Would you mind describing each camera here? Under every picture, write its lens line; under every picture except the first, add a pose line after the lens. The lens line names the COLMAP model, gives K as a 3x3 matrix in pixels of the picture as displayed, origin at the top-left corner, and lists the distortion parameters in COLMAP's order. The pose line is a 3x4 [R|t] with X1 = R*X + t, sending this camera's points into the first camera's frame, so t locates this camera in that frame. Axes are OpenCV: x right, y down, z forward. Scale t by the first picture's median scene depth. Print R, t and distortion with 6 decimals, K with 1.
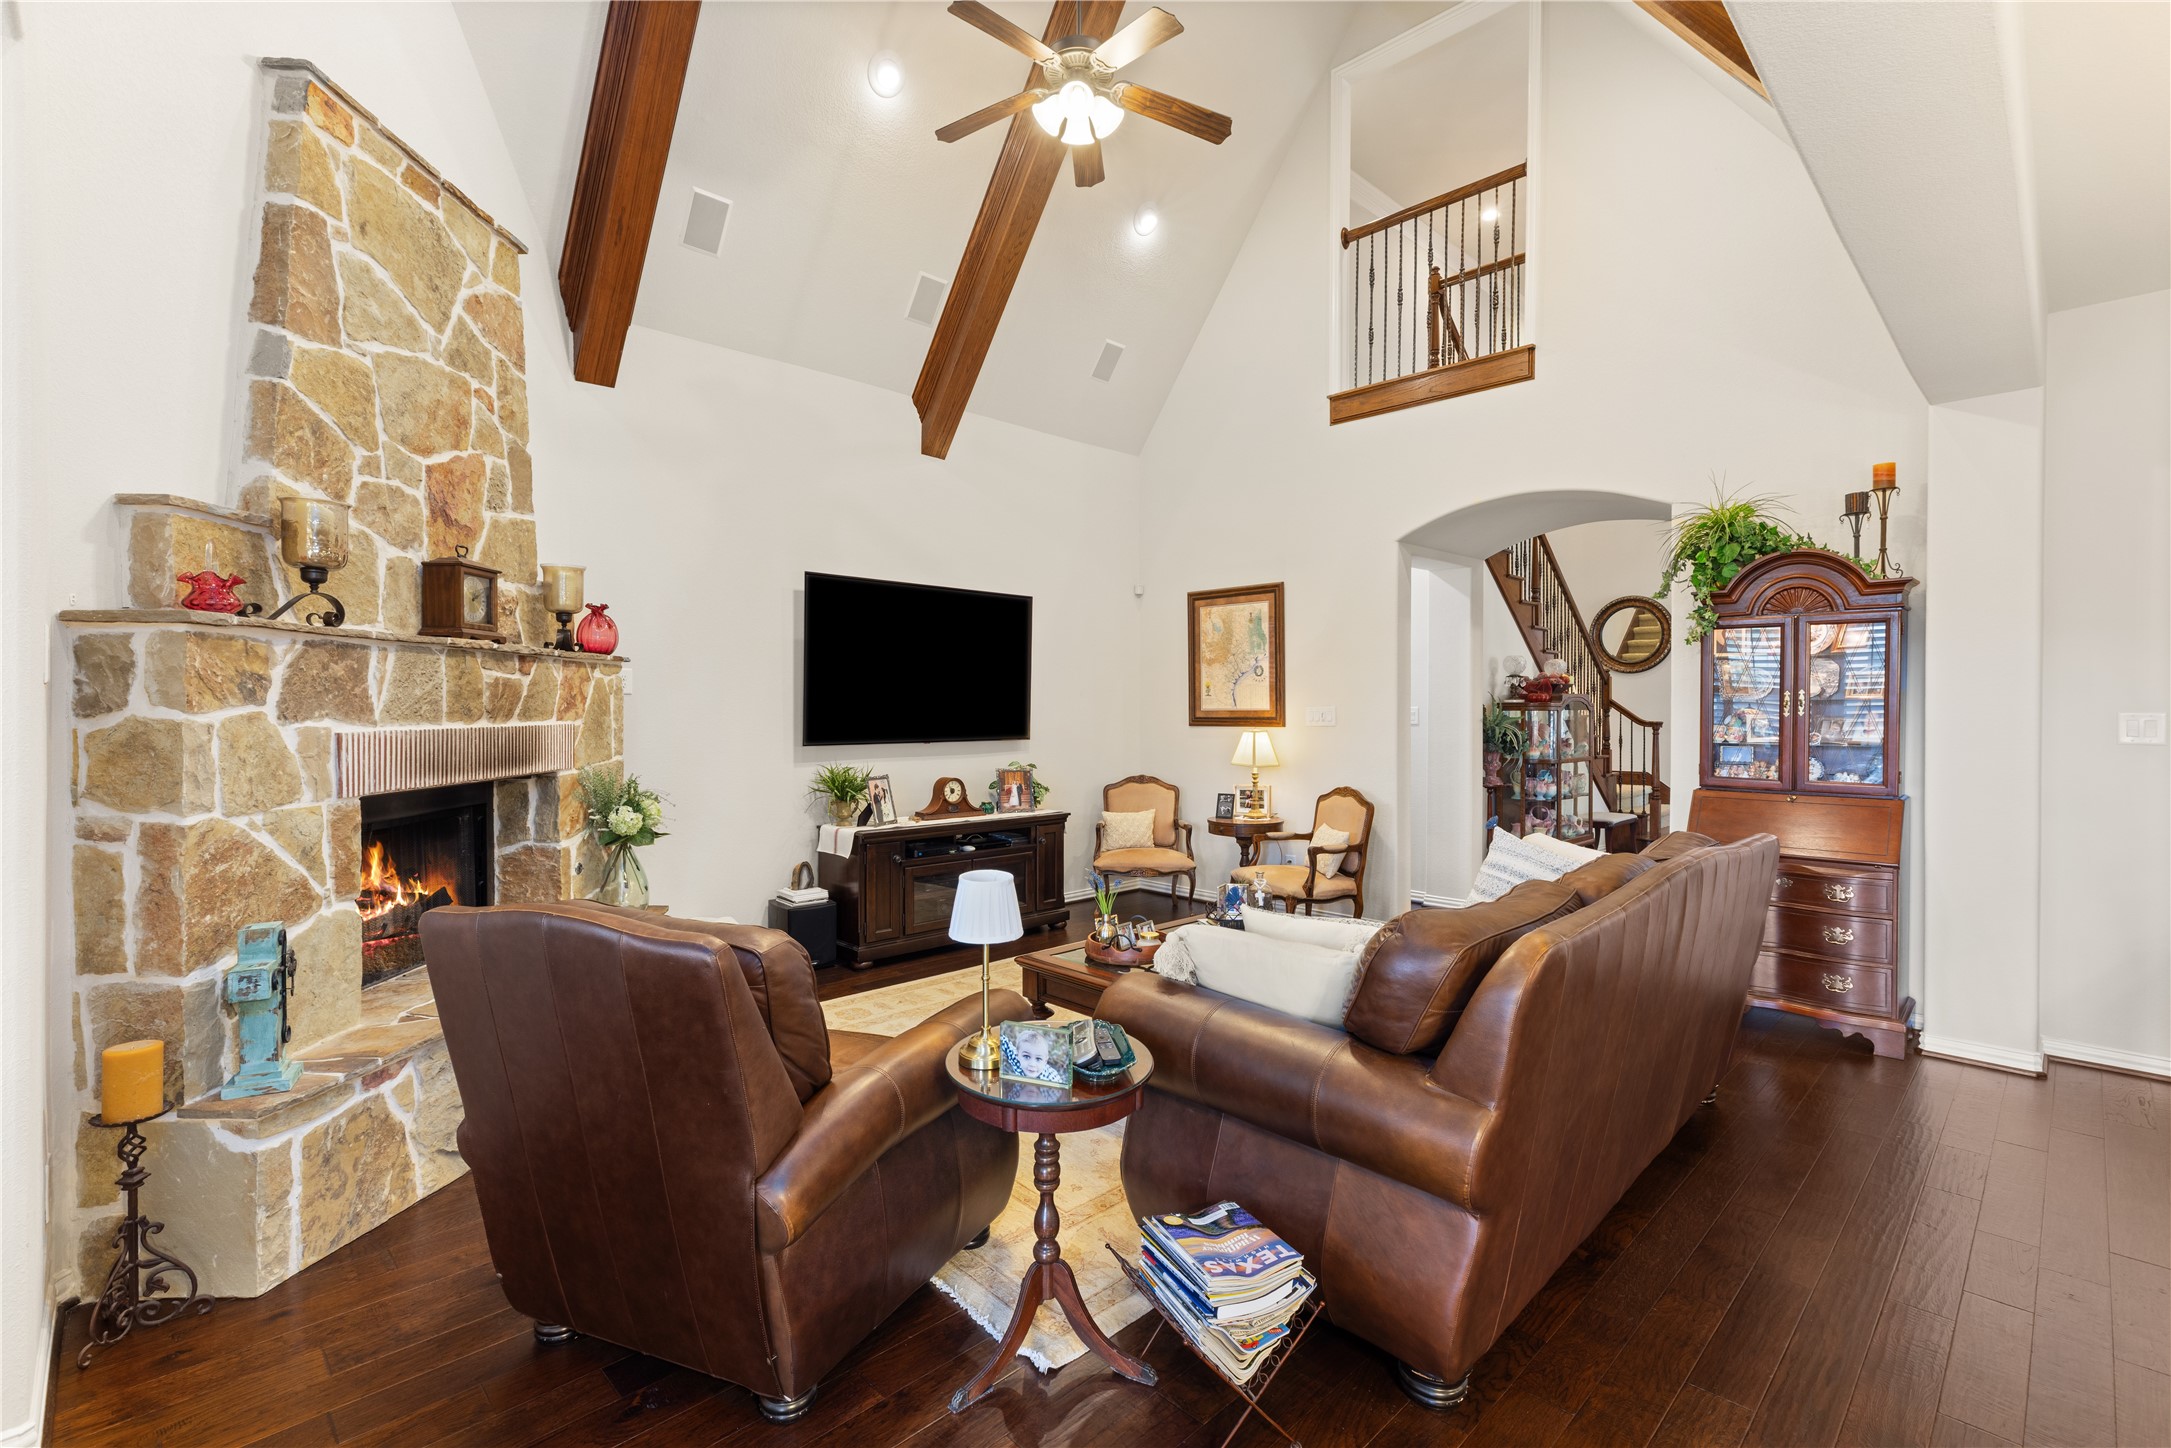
lens RADIAL K [[985.8, 0, 1087.1], [0, 985.8, 715.2], [0, 0, 1]] dist [0.002085, 0.000415]
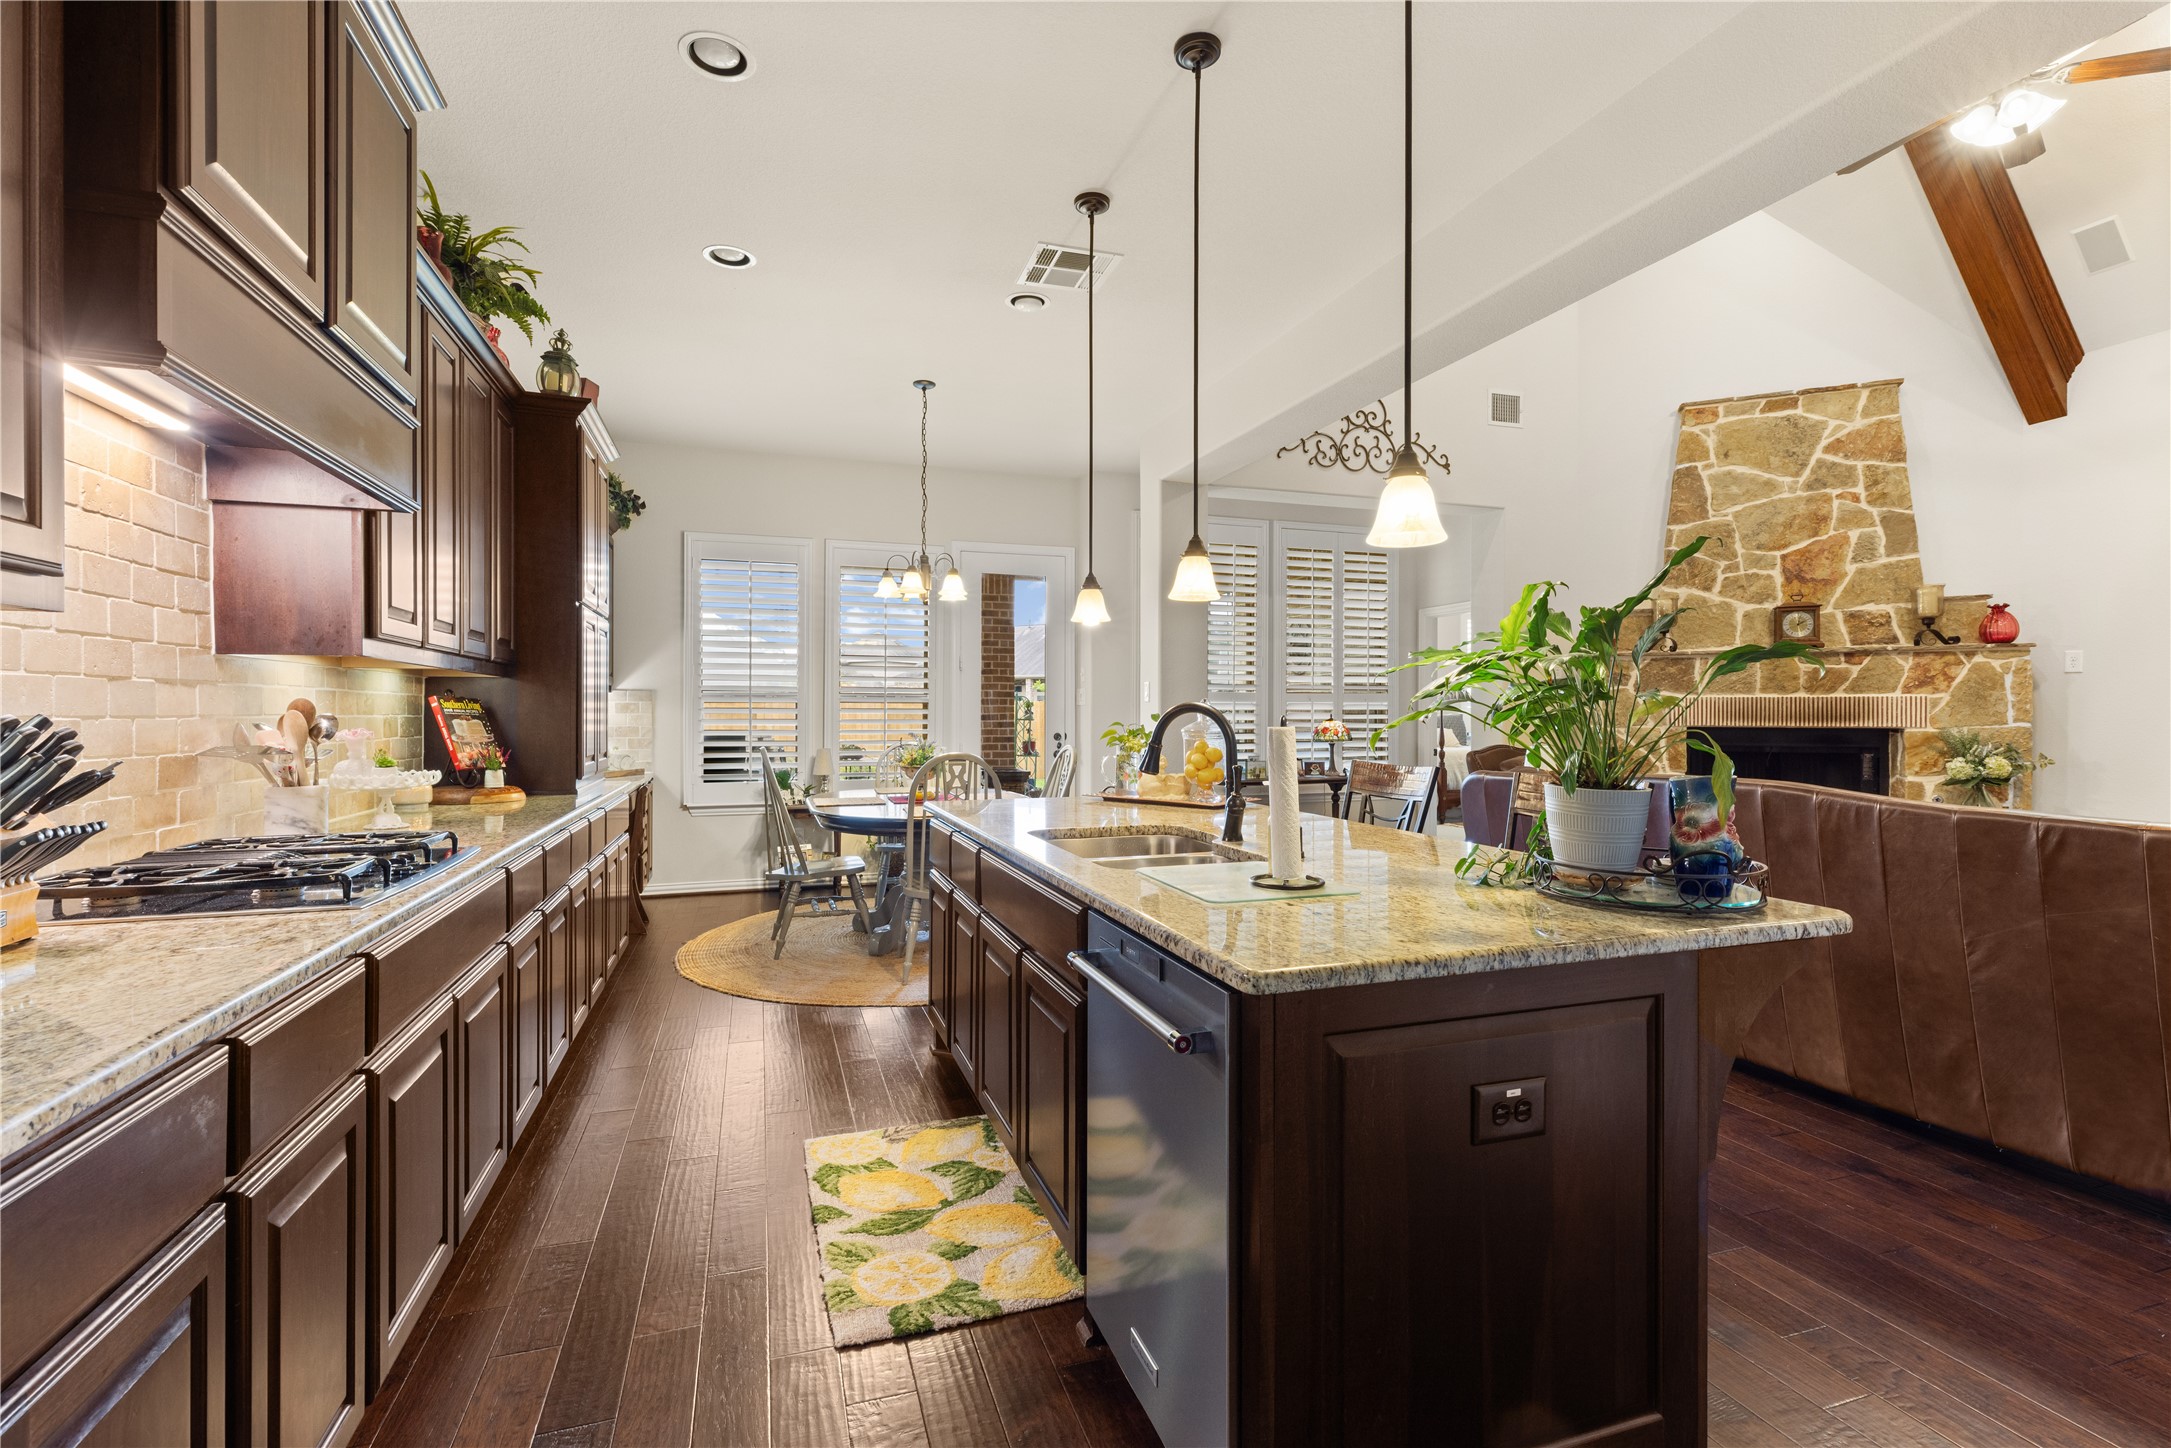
lens RADIAL K [[985.8, 0, 1086.0], [0, 985.8, 715.8], [0, 0, 1]] dist [0.002085, 0.000415]
pose [[-0.443136, 0.002277, -0.896452, 1.533300], [-0.008681, 0.999939, 0.006831, 0.045629], [0.896413, 0.010809, -0.443089, 0.643075]]
